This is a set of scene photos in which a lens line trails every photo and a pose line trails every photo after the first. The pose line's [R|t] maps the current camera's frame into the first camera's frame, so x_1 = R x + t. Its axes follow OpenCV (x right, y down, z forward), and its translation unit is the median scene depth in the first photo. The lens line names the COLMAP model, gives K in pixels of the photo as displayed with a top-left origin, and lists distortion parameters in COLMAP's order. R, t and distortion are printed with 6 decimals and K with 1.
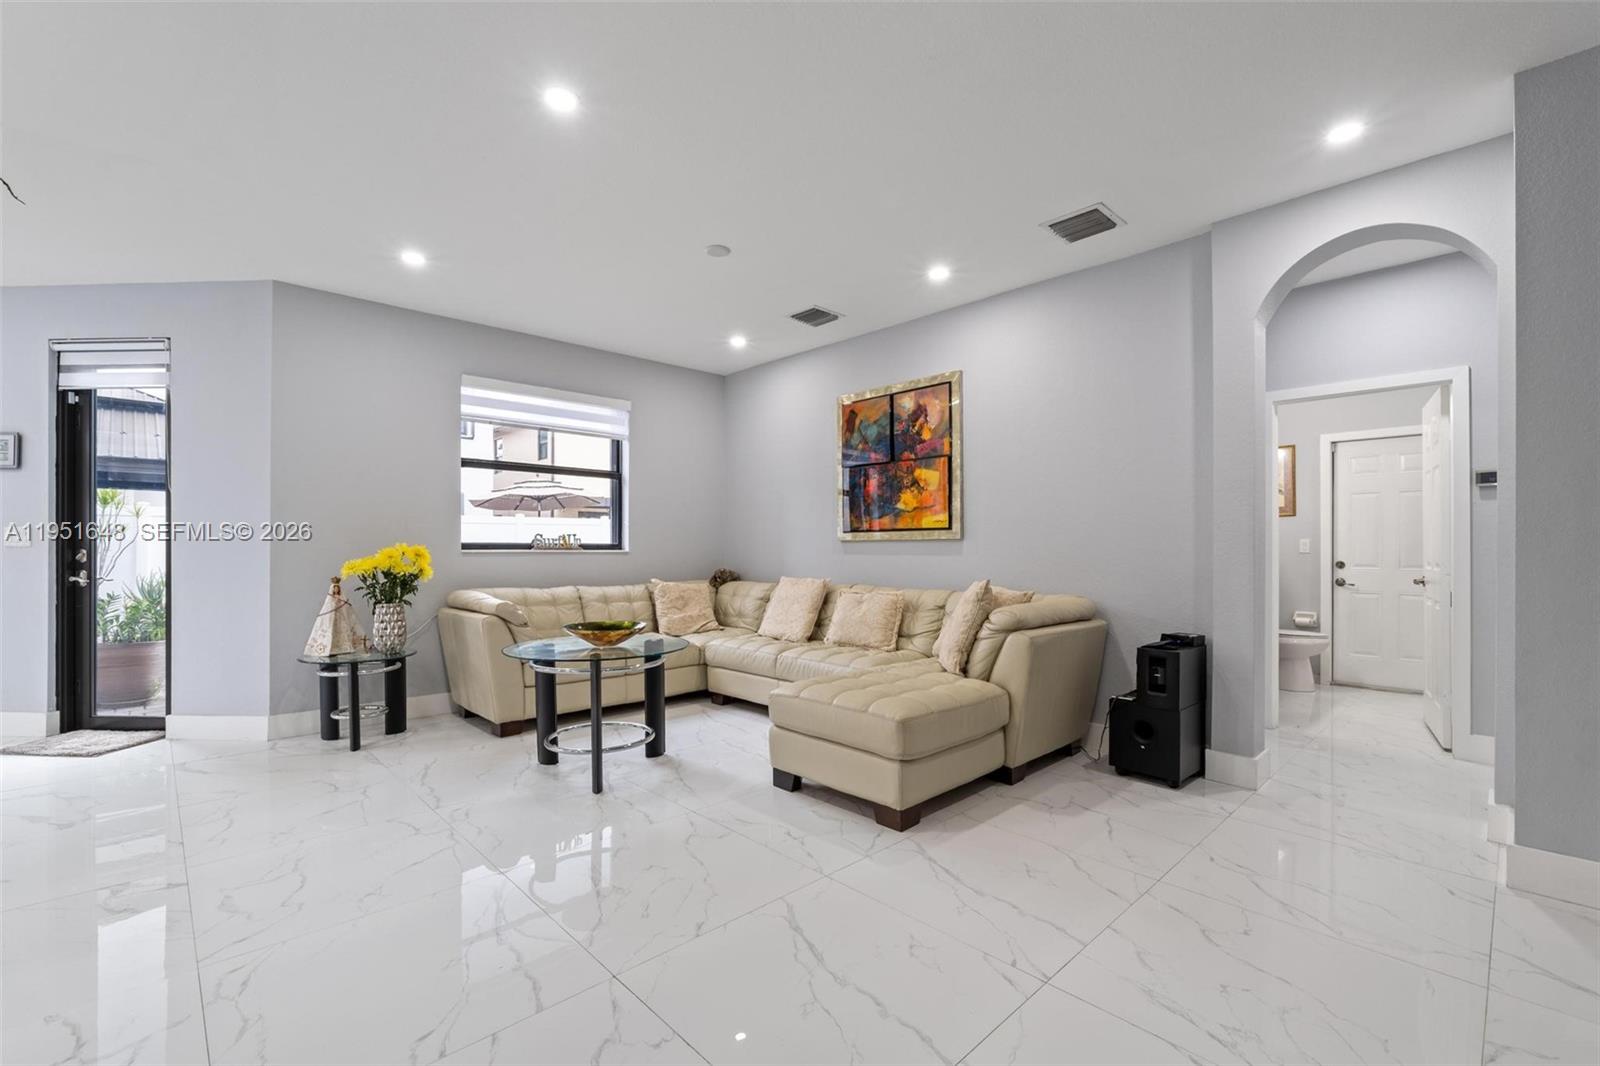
lens RADIAL K [[694.2, 0, 800.0], [0, 694.2, 533.0], [0, 0, 1]] dist [-0.001357, -0.000161]
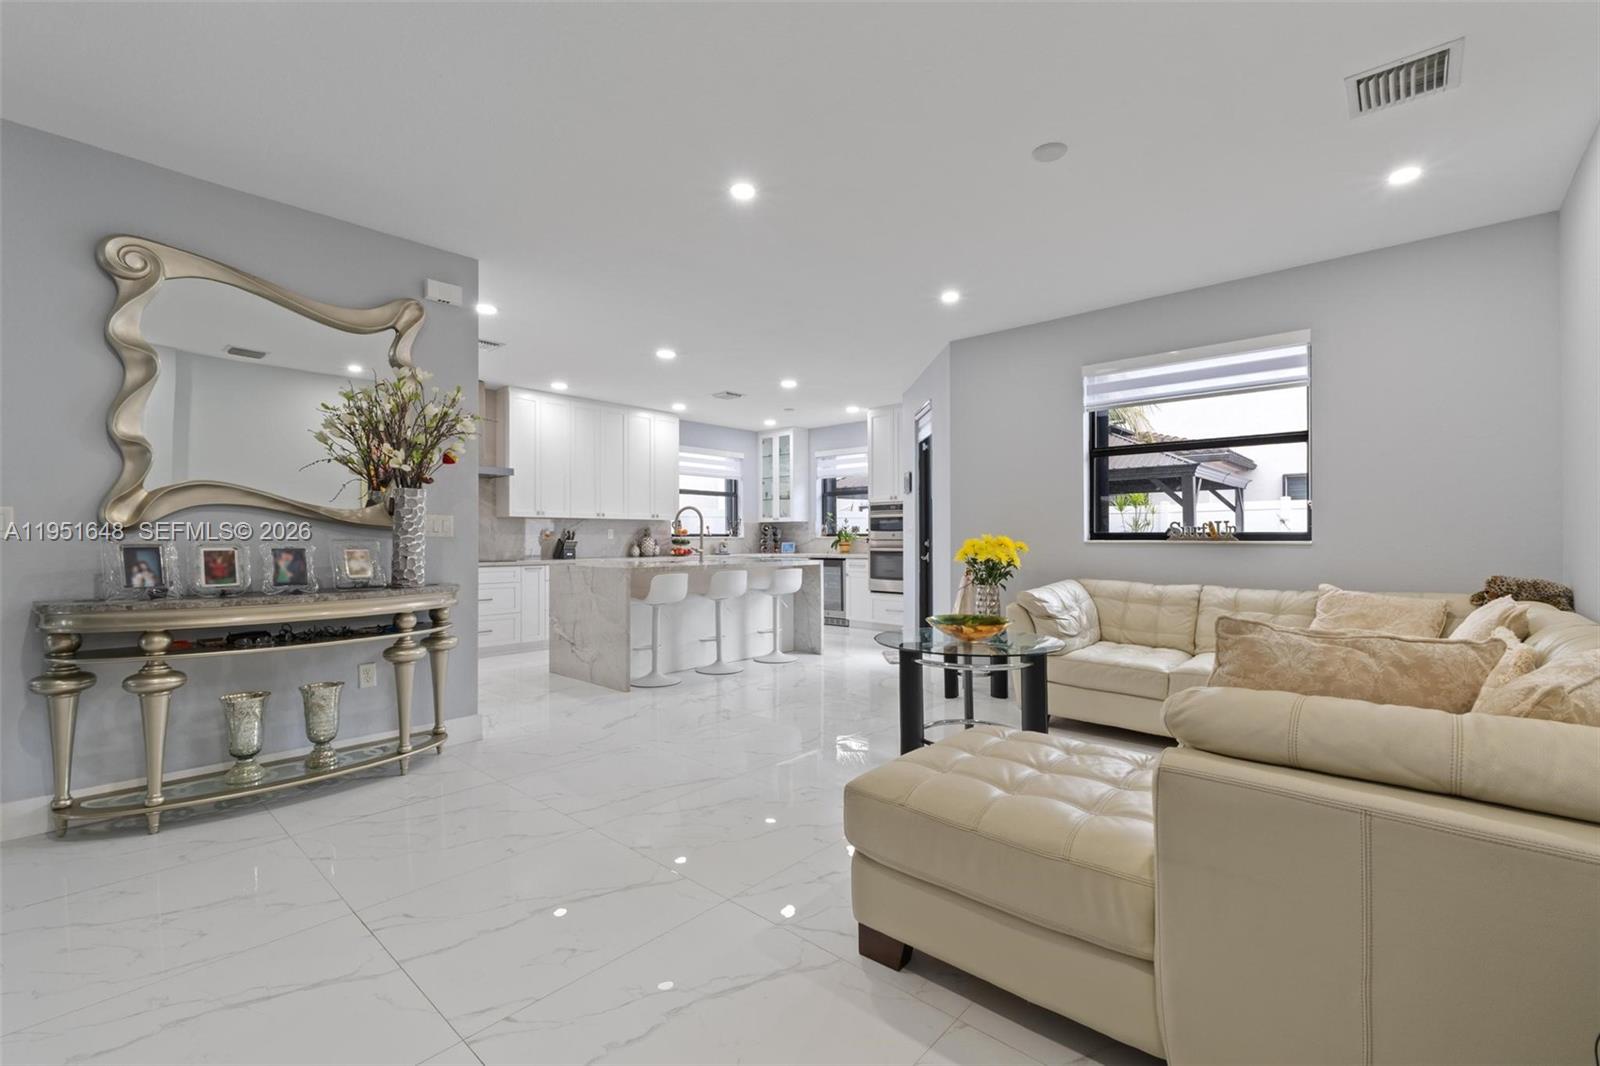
lens RADIAL K [[679.2, 0, 800.0], [0, 679.2, 533.0], [0, 0, 1]] dist [0.001055, 0.000120]
pose [[0.088721, -0.004716, -0.996045, 0.522704], [0.032401, 0.999473, -0.001846, 0.001780], [0.995529, -0.032109, 0.088827, 0.562201]]
